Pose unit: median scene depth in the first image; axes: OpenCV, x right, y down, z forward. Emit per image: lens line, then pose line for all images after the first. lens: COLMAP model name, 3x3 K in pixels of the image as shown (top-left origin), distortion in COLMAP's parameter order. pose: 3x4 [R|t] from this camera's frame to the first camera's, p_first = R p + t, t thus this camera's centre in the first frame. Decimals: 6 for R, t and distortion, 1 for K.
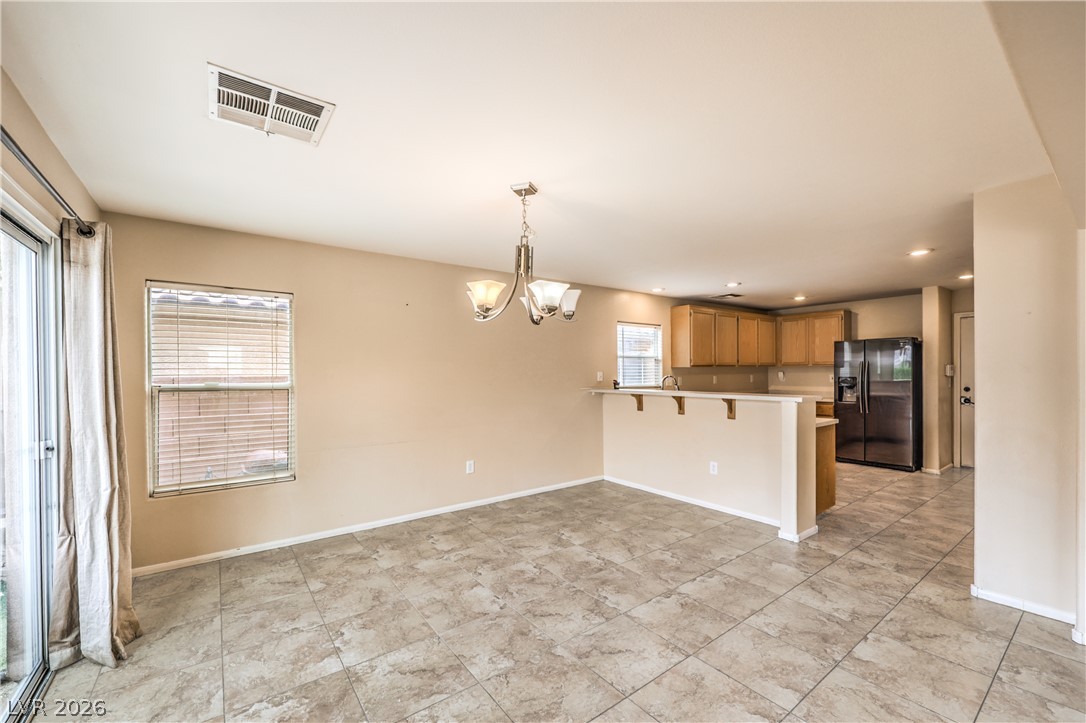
lens RADIAL K [[442.3, 0, 543.6], [0, 442.3, 373.0], [0, 0, 1]] dist [0.000102, -0.000029]
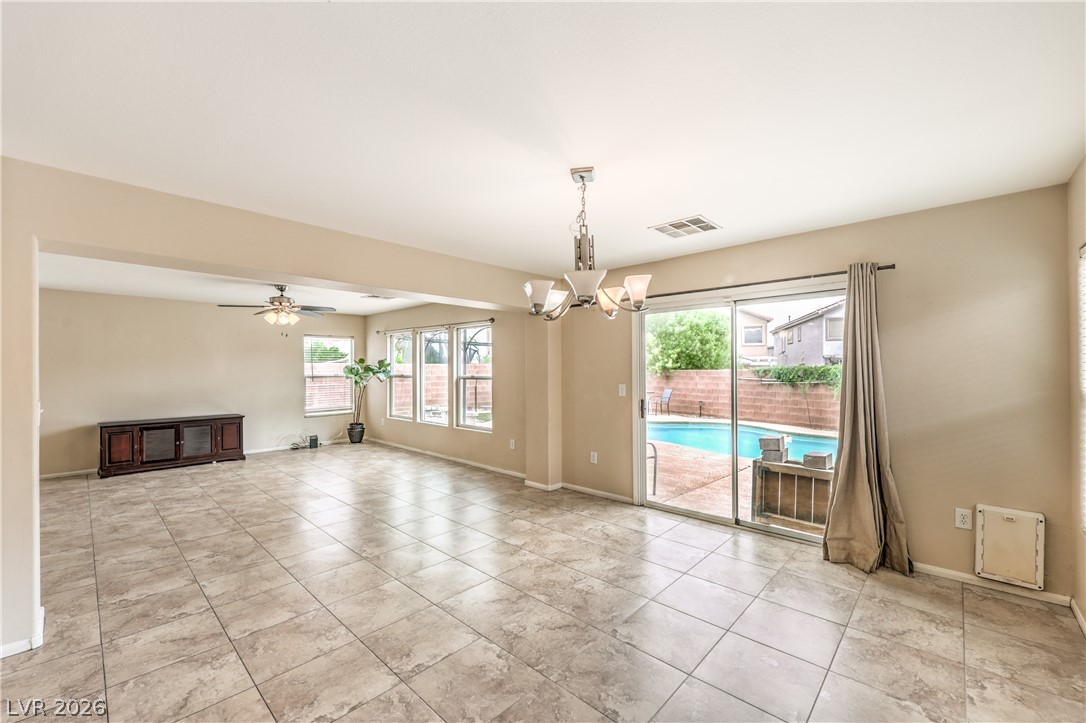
lens RADIAL K [[439.0, 0, 544.4], [0, 439.0, 371.5], [0, 0, 1]] dist [-0.000903, -0.000215]
pose [[-0.984474, 0.013763, -0.174987, 0.140546], [0.012149, 0.999873, 0.010291, -0.009030], [0.175107, 0.008005, -0.984517, 1.312401]]
